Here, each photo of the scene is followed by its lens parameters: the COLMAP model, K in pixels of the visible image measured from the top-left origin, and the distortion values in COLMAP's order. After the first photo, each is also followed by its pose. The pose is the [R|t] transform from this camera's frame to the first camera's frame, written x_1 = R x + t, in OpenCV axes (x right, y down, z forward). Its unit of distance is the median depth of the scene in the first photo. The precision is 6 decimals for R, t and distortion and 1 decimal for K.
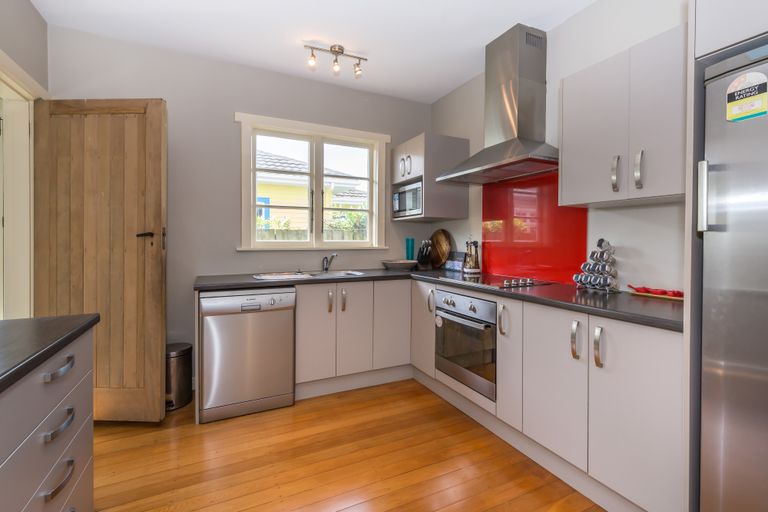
lens RADIAL K [[348.5, 0, 383.5], [0, 348.5, 243.5], [0, 0, 1]] dist [-0.000787, -0.000122]
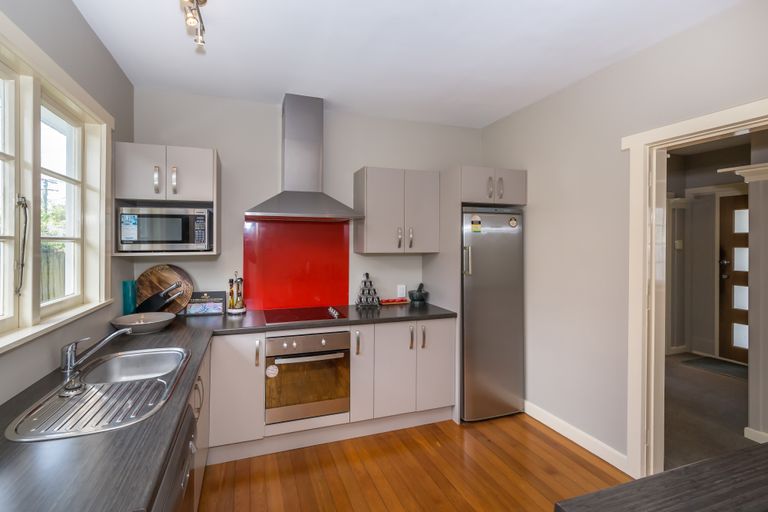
lens RADIAL K [[348.5, 0, 383.5], [0, 348.5, 243.5], [0, 0, 1]] dist [-0.000787, -0.000122]
pose [[0.086379, -0.004213, 0.996253, -0.710827], [-0.000384, 0.999991, 0.004263, -0.116016], [-0.996262, -0.000751, 0.086376, 0.609923]]
